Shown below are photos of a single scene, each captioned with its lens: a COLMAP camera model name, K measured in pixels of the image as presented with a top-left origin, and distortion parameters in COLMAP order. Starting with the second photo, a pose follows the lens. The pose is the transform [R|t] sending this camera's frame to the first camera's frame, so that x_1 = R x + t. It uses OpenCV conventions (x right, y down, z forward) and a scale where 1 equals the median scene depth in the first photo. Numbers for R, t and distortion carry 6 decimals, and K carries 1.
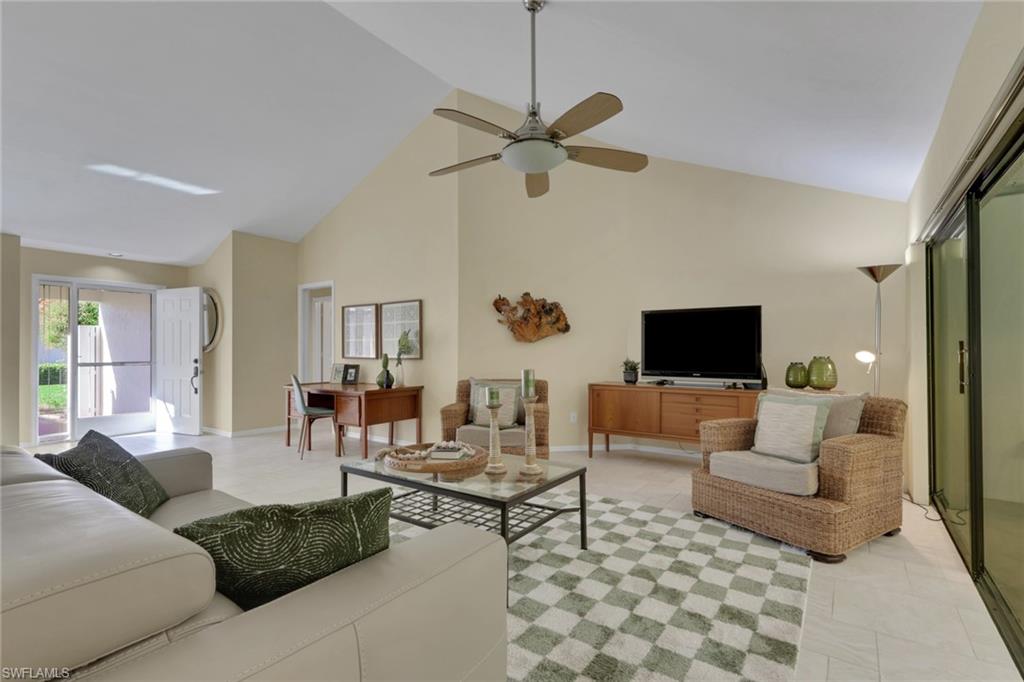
lens RADIAL K [[482.8, 0, 516.7], [0, 482.8, 344.5], [0, 0, 1]] dist [-0.001268, -0.000230]
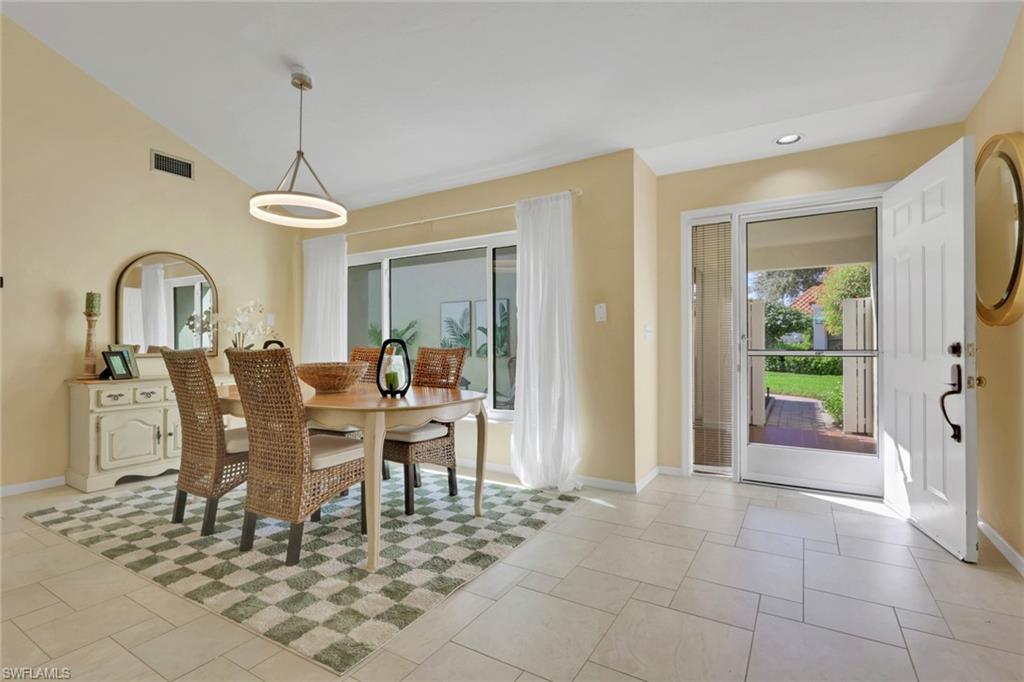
lens RADIAL K [[477.0, 0, 512.0], [0, 477.0, 341.0], [0, 0, 1]] dist [-0.000521, 0.000332]
pose [[0.085373, -0.002756, -0.996345, -0.338816], [0.018665, 0.999825, -0.001167, 0.022426], [0.996174, -0.018497, 0.085409, 0.638824]]
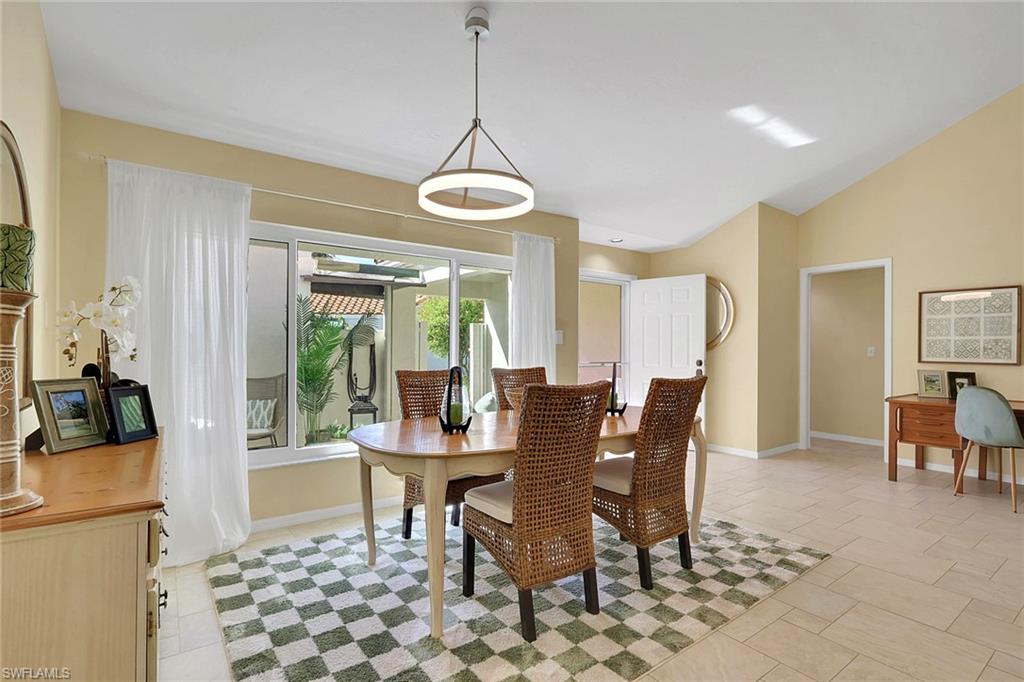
lens RADIAL K [[485.4, 0, 510.8], [0, 485.4, 346.8], [0, 0, 1]] dist [0.000929, 0.000185]
pose [[0.948347, 0.006787, -0.317163, -0.703910], [-0.003573, 0.999936, 0.010715, -0.001357], [0.317216, -0.009028, 0.948310, 0.098589]]
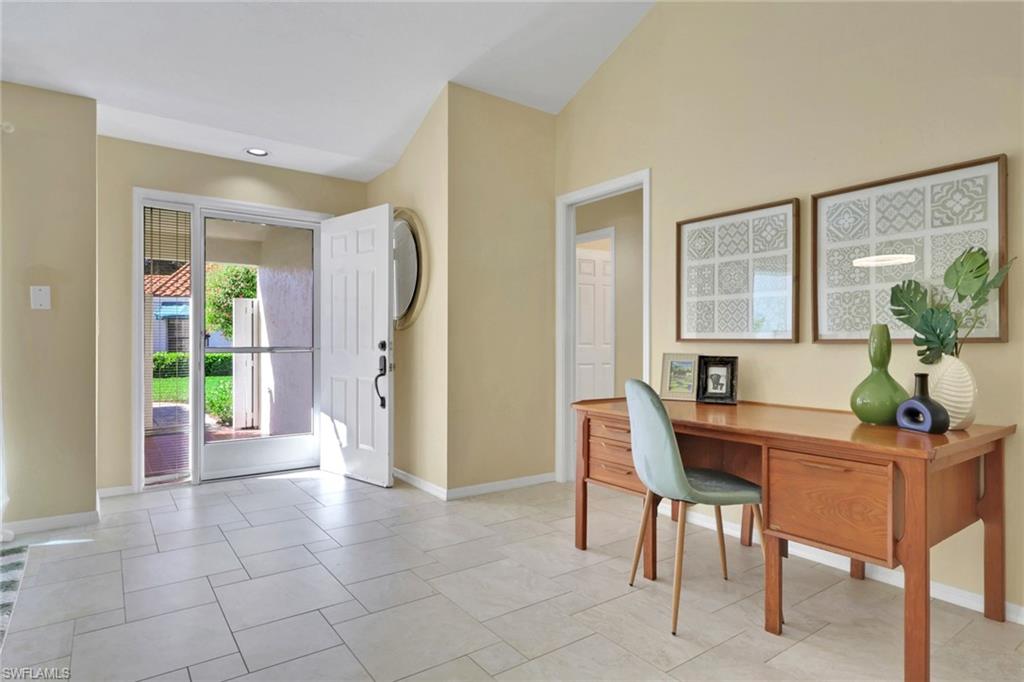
lens RADIAL K [[561.7, 0, 512.0], [0, 561.7, 341.0], [0, 0, 1]] dist [-0.003189, -0.000379]
pose [[0.948748, 0.005517, -0.315986, -0.336339], [-0.001666, 0.999921, 0.012458, 0.021550], [0.316030, -0.011294, 0.948682, 0.462122]]
